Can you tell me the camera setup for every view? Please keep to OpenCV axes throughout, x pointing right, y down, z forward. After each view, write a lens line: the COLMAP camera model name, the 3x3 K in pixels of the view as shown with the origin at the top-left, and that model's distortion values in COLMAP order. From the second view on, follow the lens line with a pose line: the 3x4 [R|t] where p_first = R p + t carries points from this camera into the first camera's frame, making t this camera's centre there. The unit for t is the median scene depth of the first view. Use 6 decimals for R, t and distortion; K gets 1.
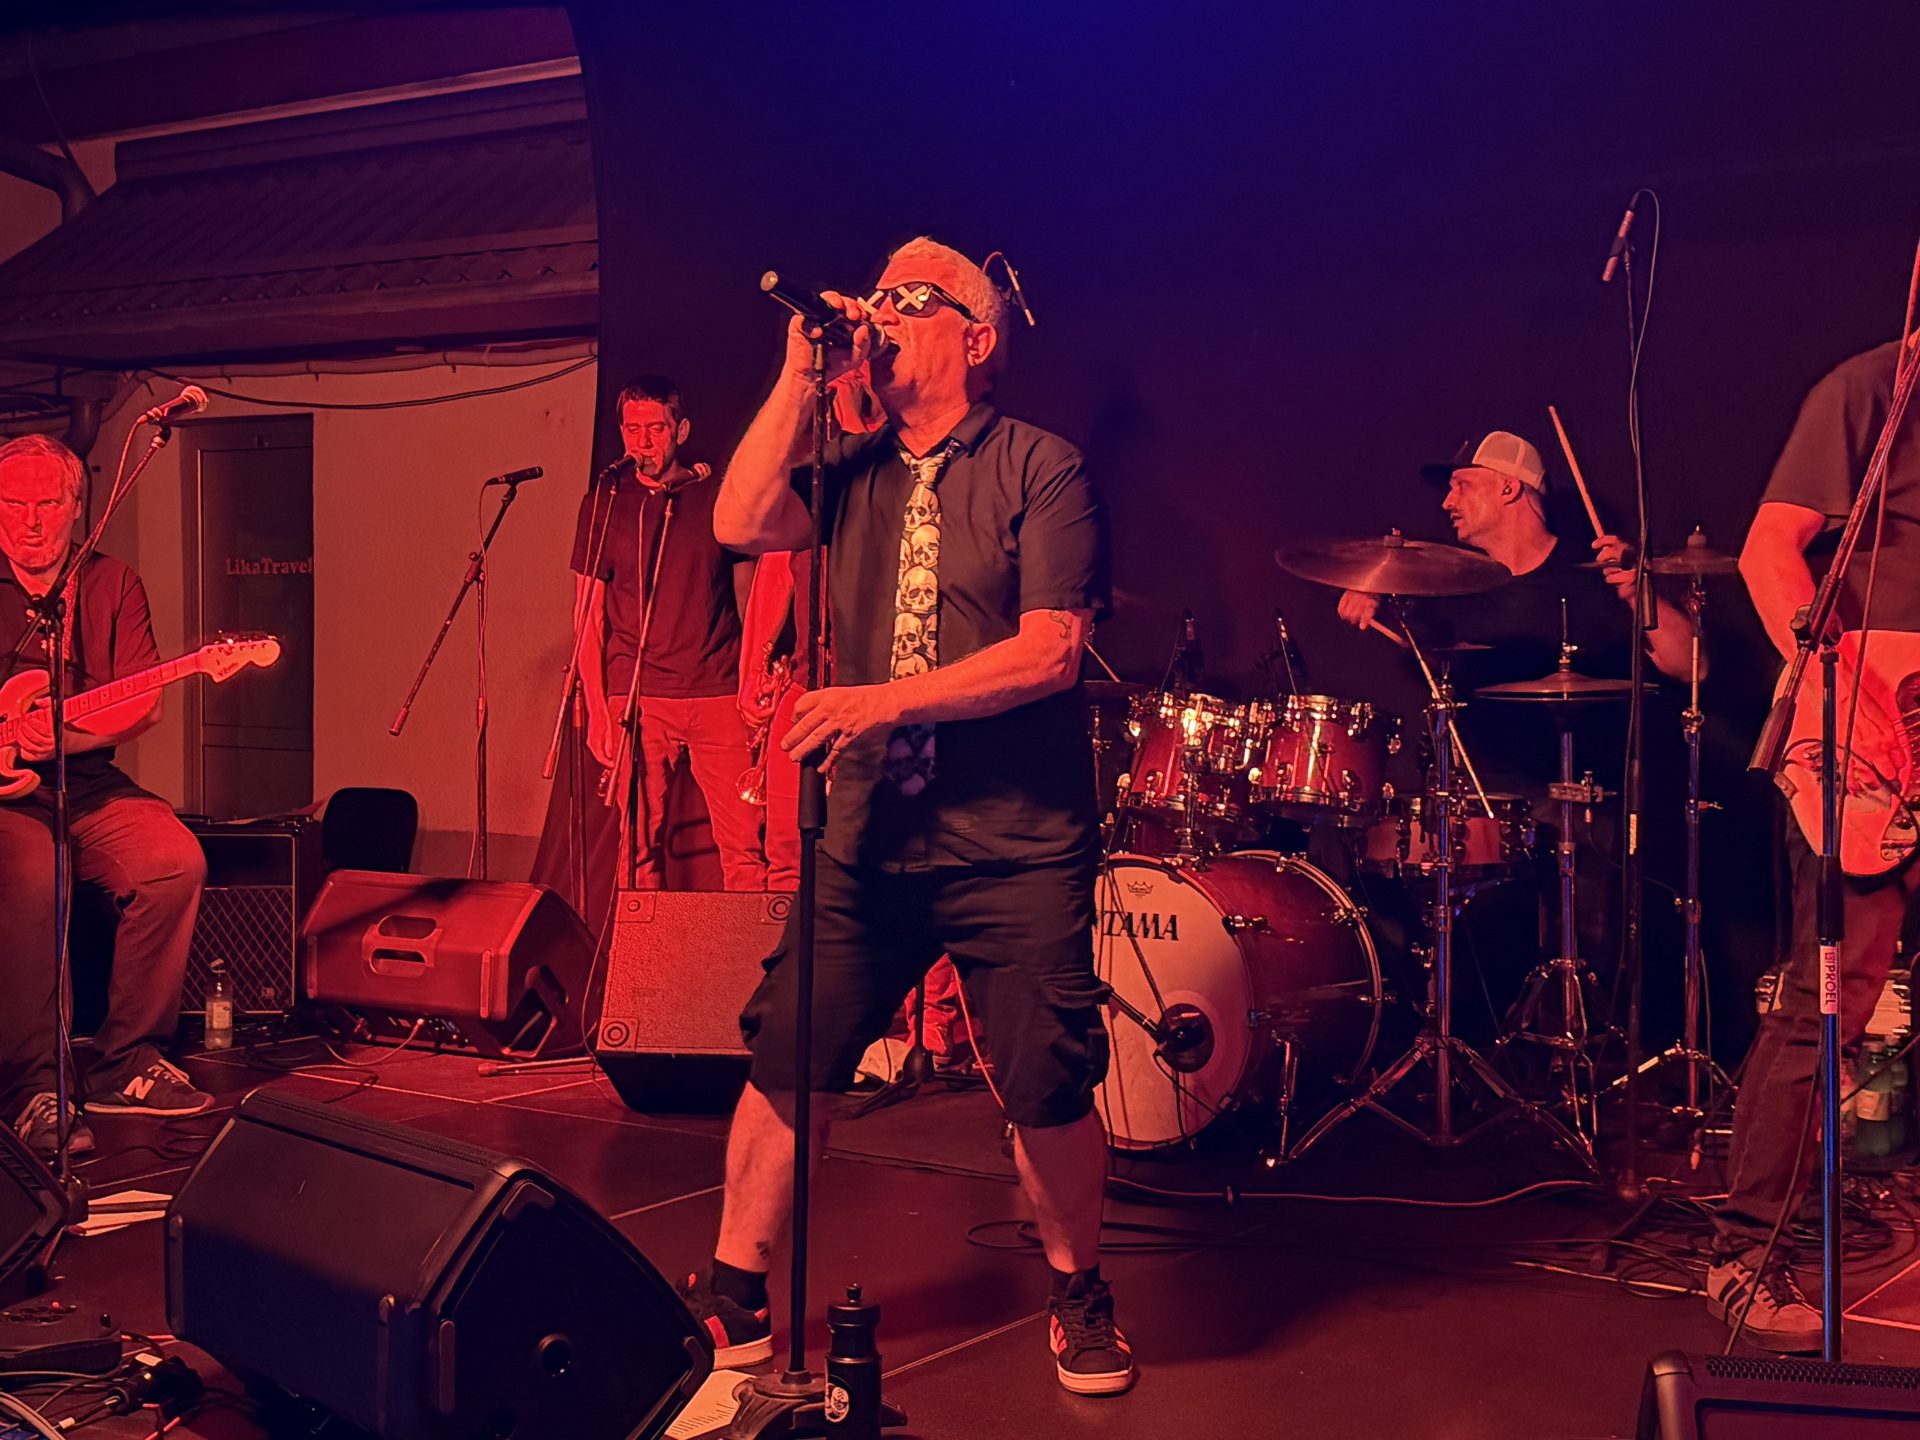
lens RADIAL K [[2643.3, 0, 961.4], [0, 2643.3, 690.5], [0, 0, 1]] dist [0.004632, 1.090510]
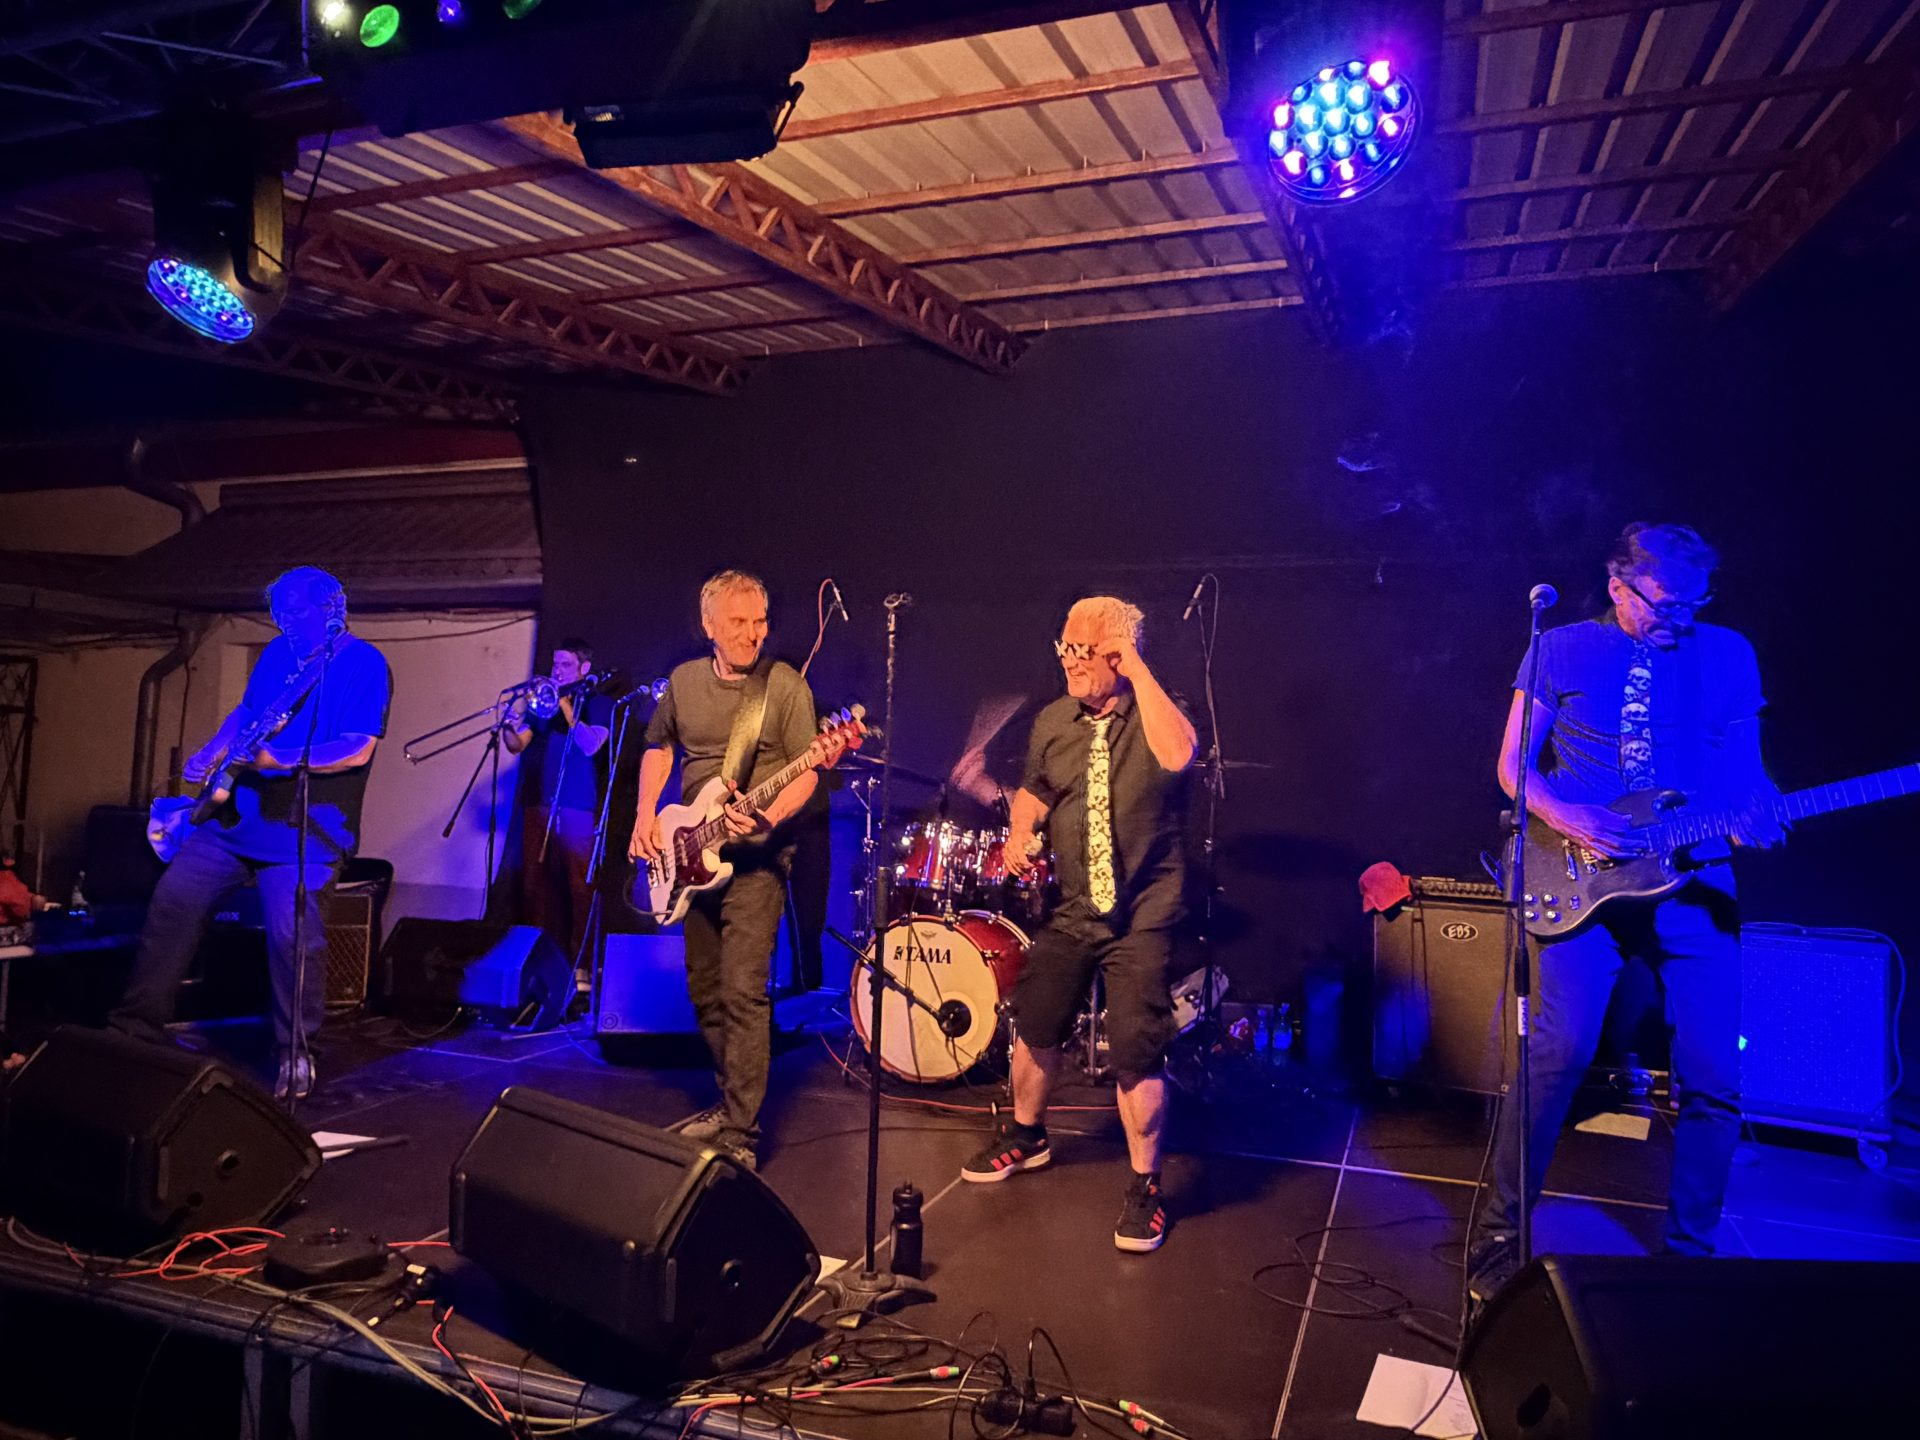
lens RADIAL K [[1272.5, 0, 952.6], [0, 1272.5, 705.9], [0, 0, 1]] dist [0.013173, 0.001305]
pose [[0.960435, 0.037454, 0.275974, -0.134873], [-0.018895, 0.997396, -0.069605, -0.017383], [-0.277862, 0.061636, 0.958642, 0.123785]]
